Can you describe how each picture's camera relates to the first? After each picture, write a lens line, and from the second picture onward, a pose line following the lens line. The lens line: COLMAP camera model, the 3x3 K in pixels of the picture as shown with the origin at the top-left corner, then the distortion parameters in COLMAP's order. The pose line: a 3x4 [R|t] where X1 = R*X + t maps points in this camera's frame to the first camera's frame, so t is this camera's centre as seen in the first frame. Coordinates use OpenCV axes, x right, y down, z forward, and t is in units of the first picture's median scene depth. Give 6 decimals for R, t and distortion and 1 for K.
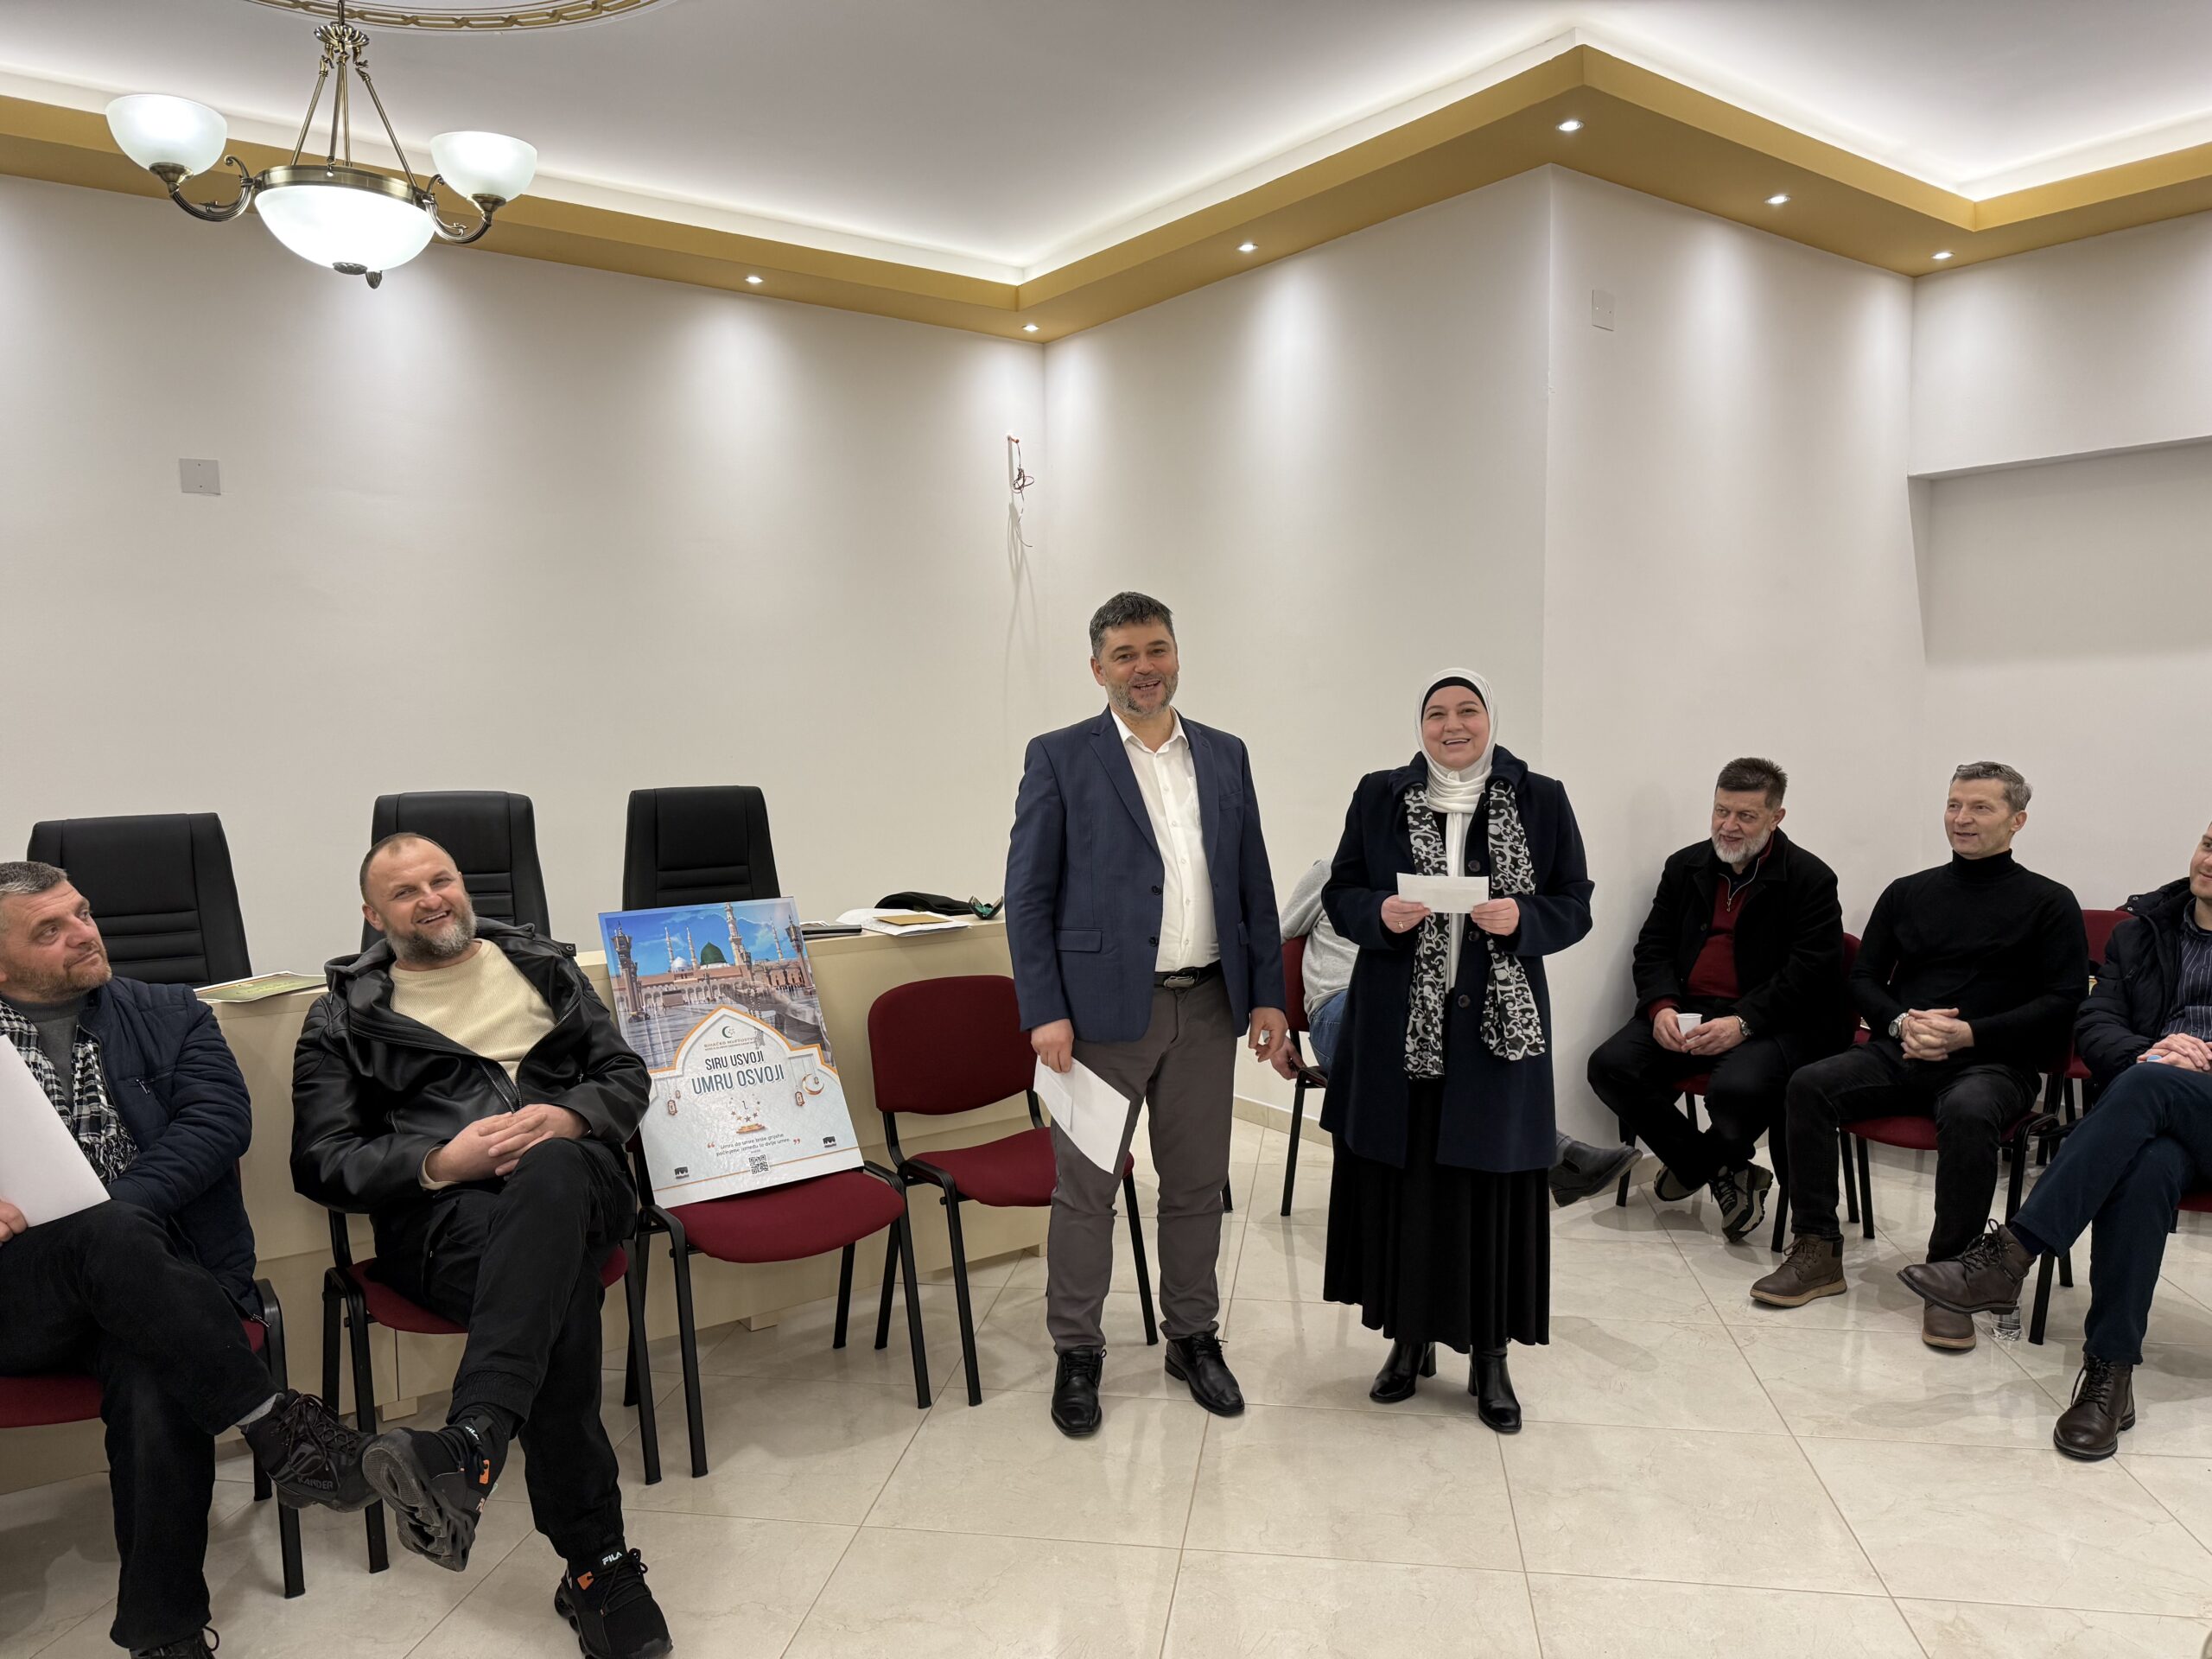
lens RADIAL K [[1528.9, 0, 1124.2], [0, 1528.9, 825.7], [0, 0, 1]] dist [0.046476, -0.046585]
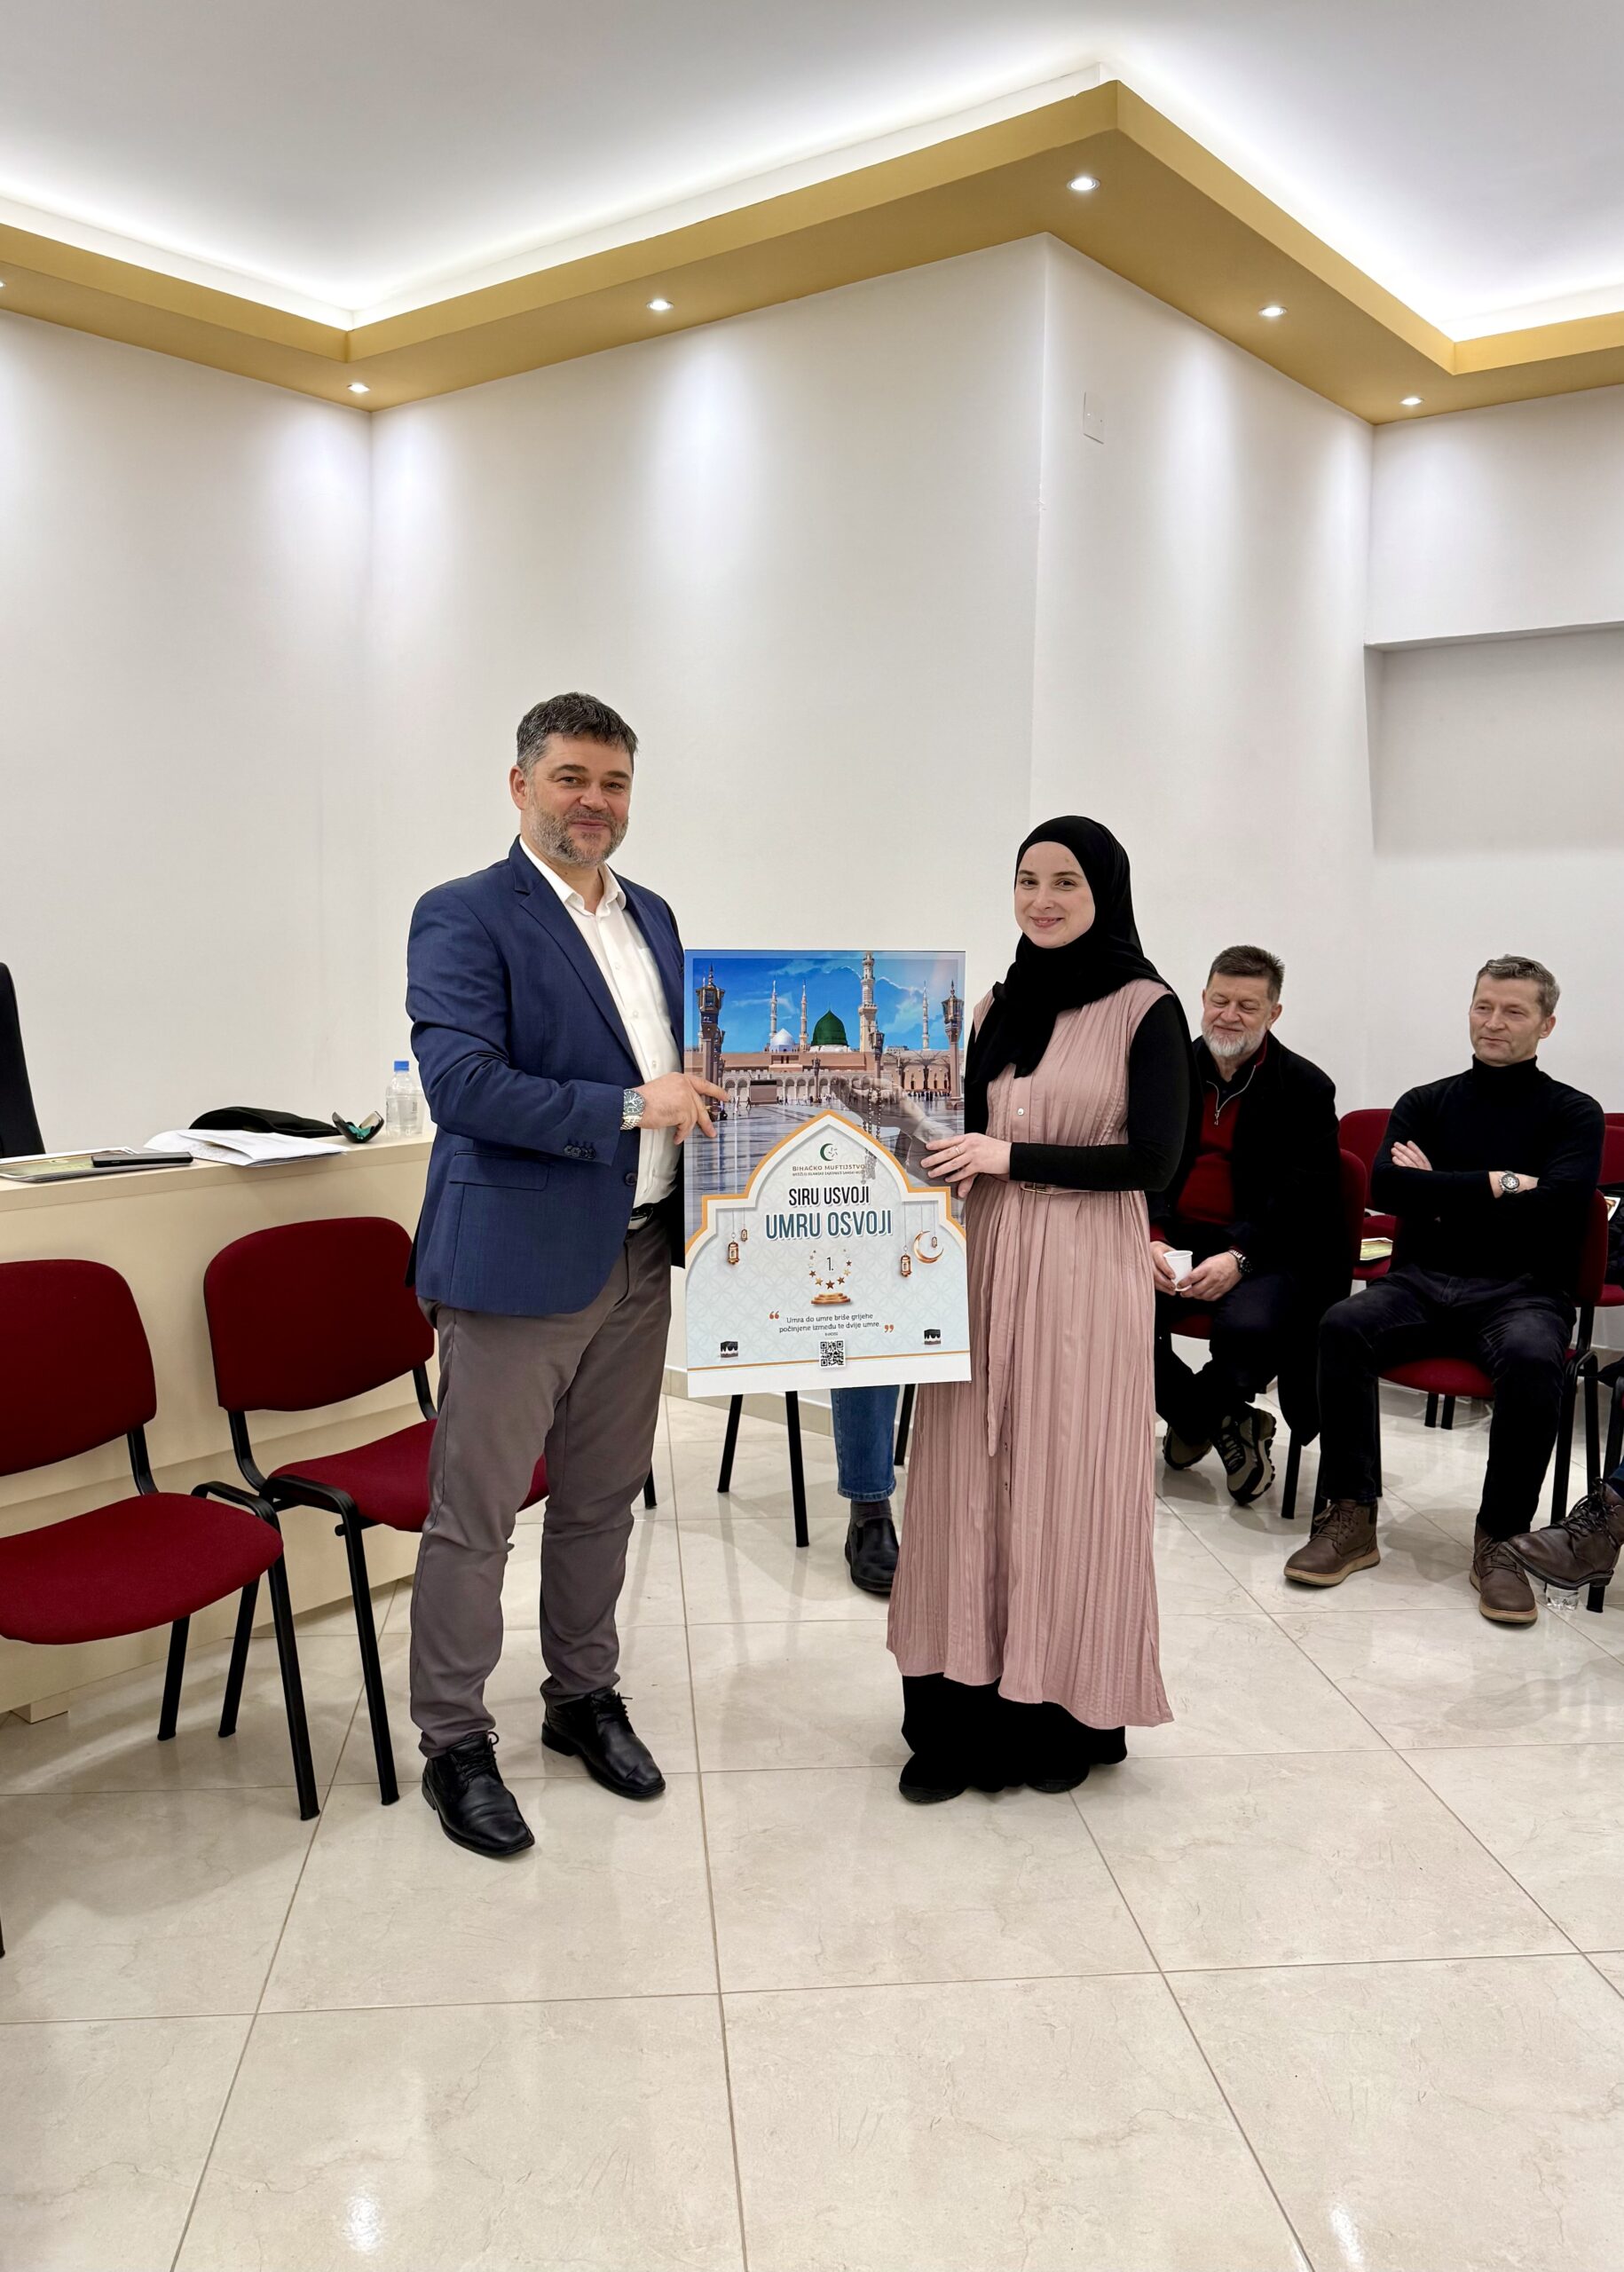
lens RADIAL K [[1730.4, 0, 783.8], [0, 1730.4, 1043.3], [0, 0, 1]] dist [0.022692, -0.014824]
pose [[0.971180, 0.006245, 0.238266, -0.105827], [-0.007376, 0.999965, 0.003858, 0.009432], [-0.238233, -0.005505, 0.971192, 0.148865]]
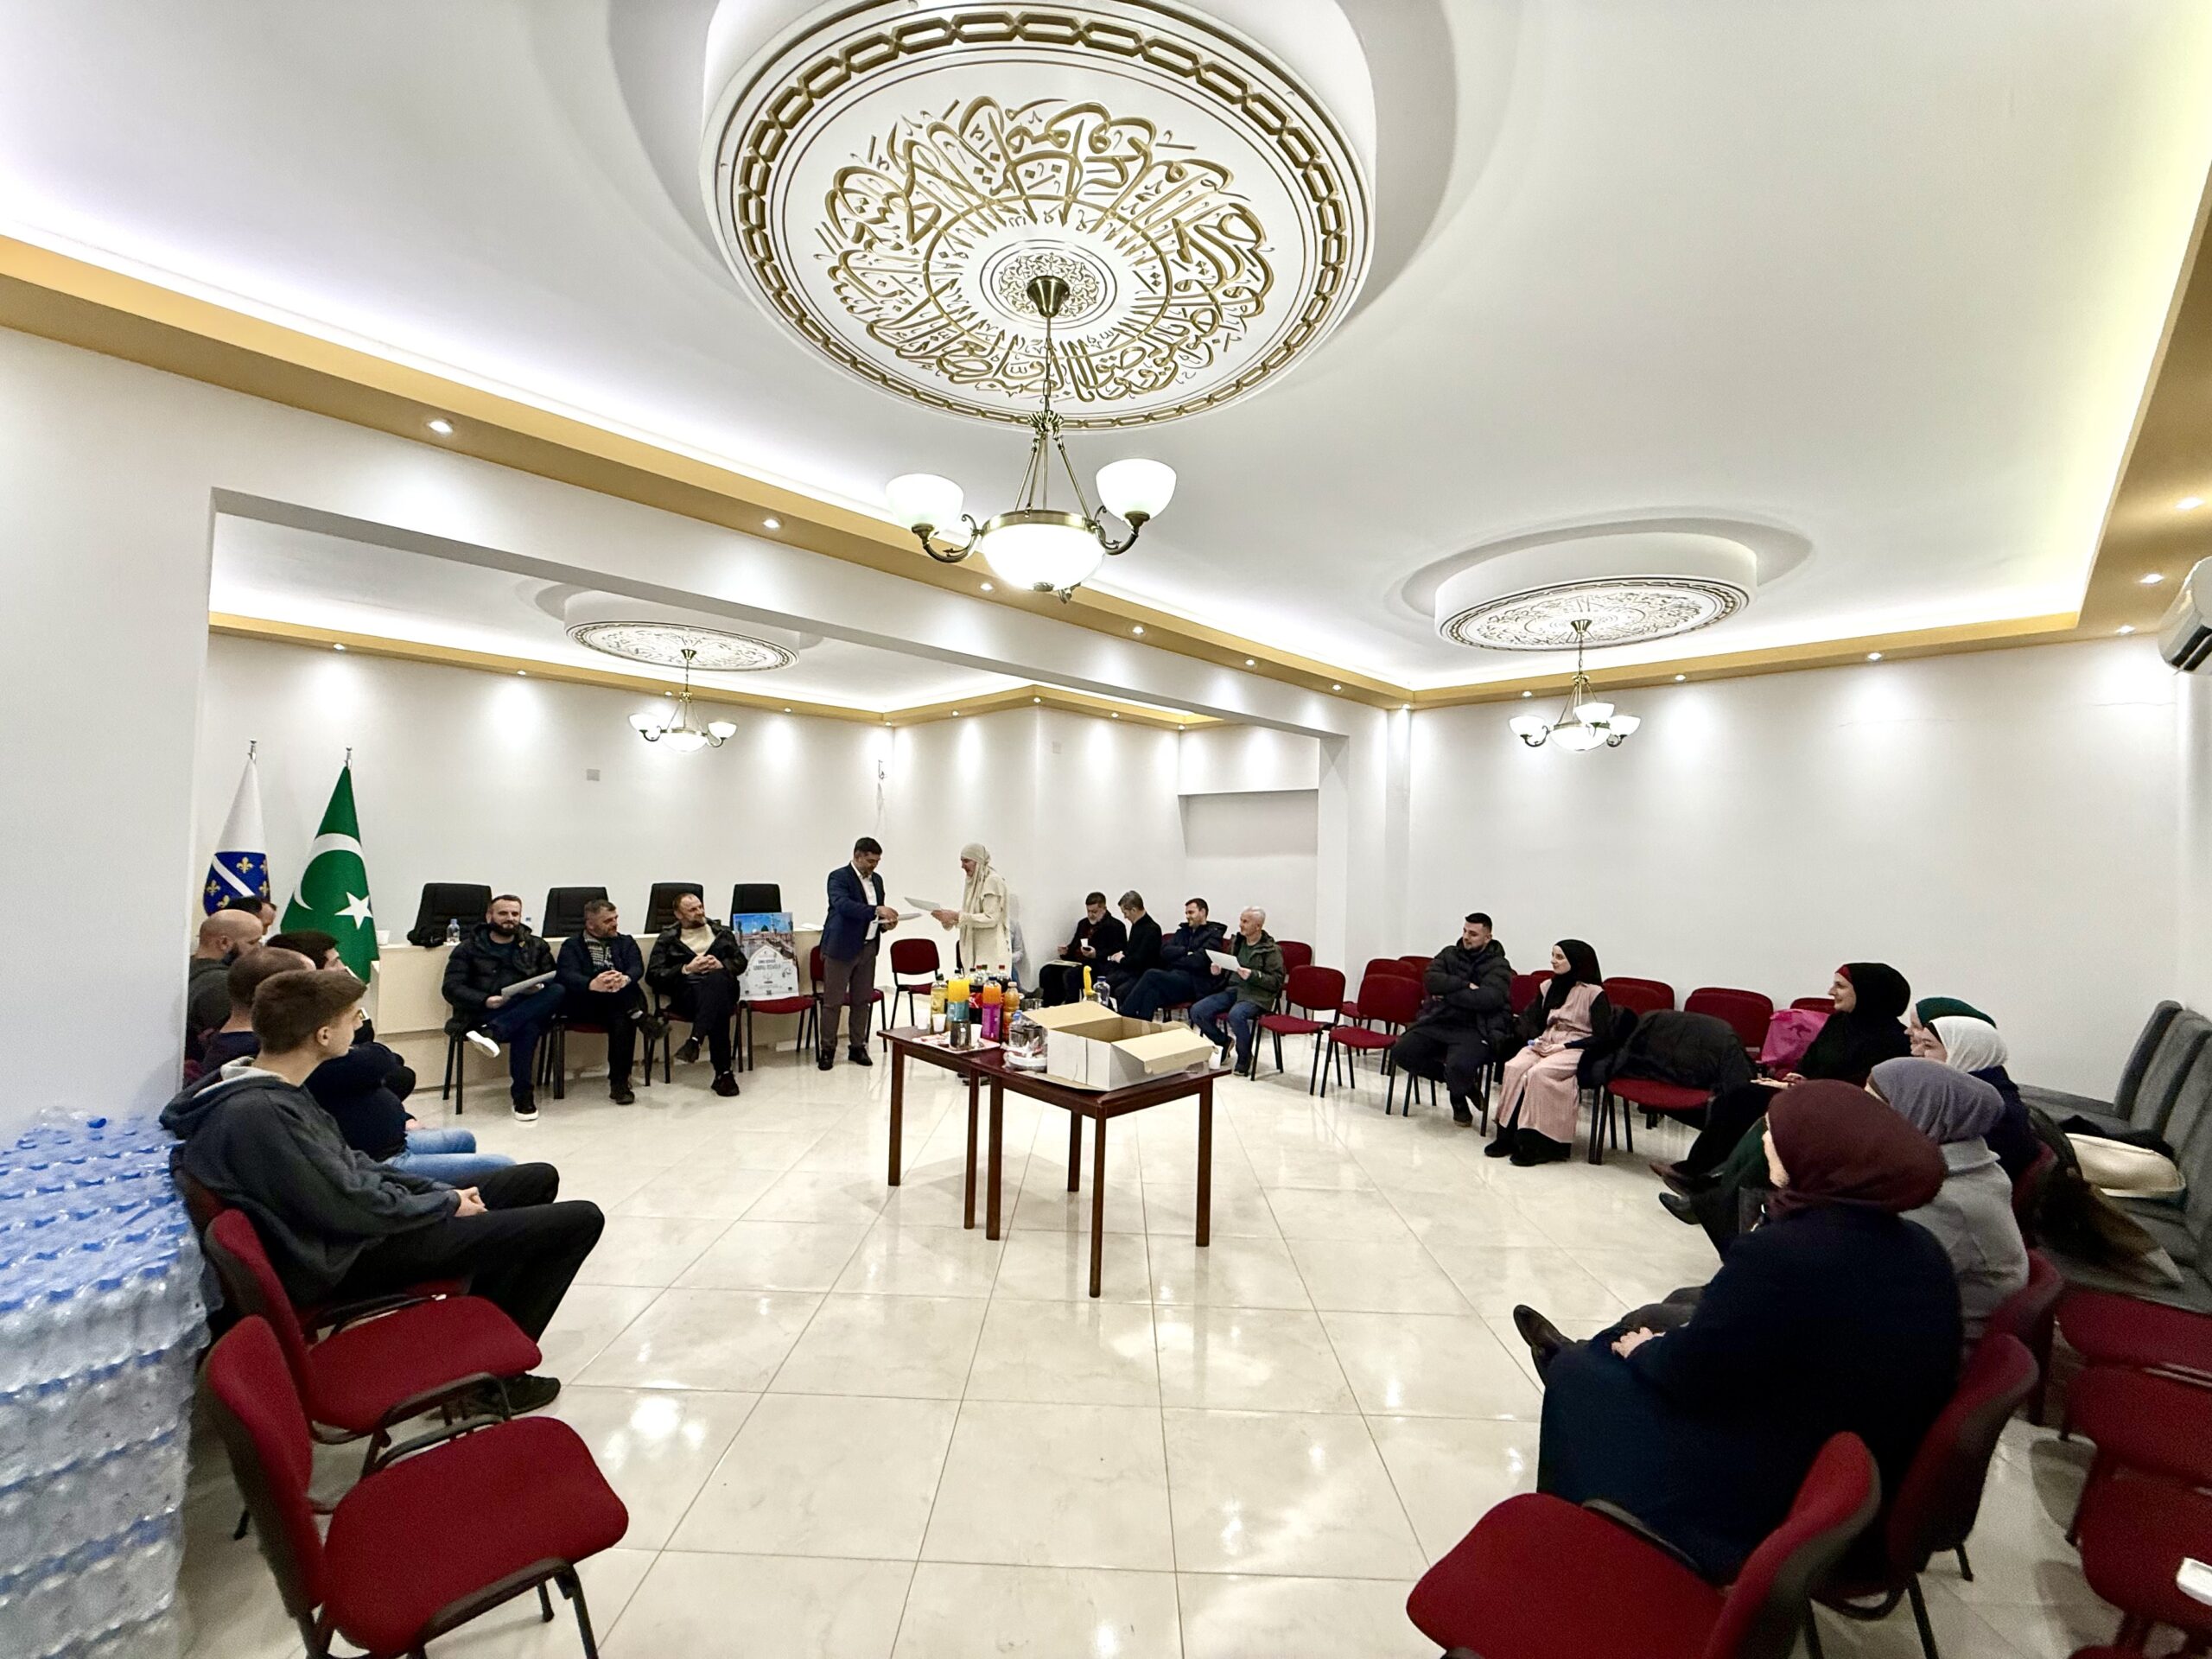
lens RADIAL K [[877.0, 0, 1100.6], [0, 877.0, 817.9], [0, 0, 1]] dist [0.000609, 0.000028]
pose [[0.990198, 0.045112, 0.132187, 0.213502], [-0.029770, 0.992823, -0.115825, 0.035135], [-0.136464, 0.110754, 0.984434, -1.090132]]
